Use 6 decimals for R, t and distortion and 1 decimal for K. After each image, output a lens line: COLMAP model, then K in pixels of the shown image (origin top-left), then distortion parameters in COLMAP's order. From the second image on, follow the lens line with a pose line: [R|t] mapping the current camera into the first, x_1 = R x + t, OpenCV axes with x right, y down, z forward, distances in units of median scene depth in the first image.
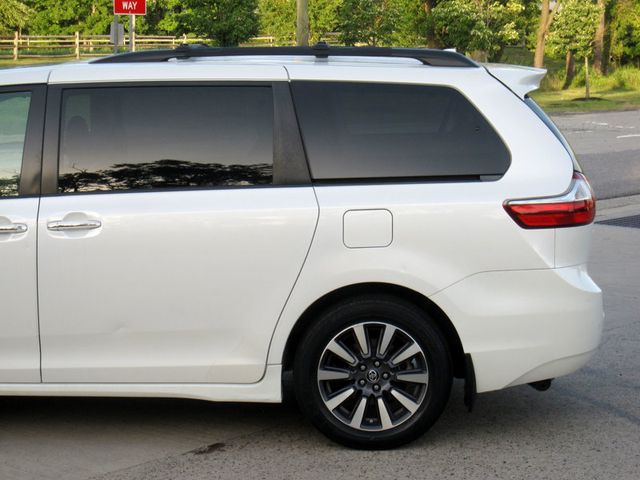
lens RADIAL K [[1548.2, 0, 298.2], [0, 1548.2, 240.4], [0, 0, 1]] dist [-0.076899, -0.331919]
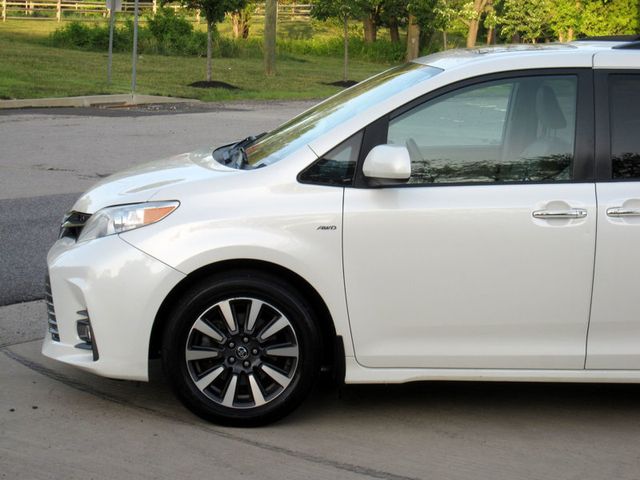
lens RADIAL K [[1556.3, 0, 320.0], [0, 1556.3, 240.0], [0, 0, 1]] dist [-0.129613, -0.137020]
pose [[0.993763, 0.023465, 0.109015, -0.438186], [-0.025383, 0.999546, 0.016235, -0.002736], [-0.108584, -0.018901, 0.993908, 0.028472]]
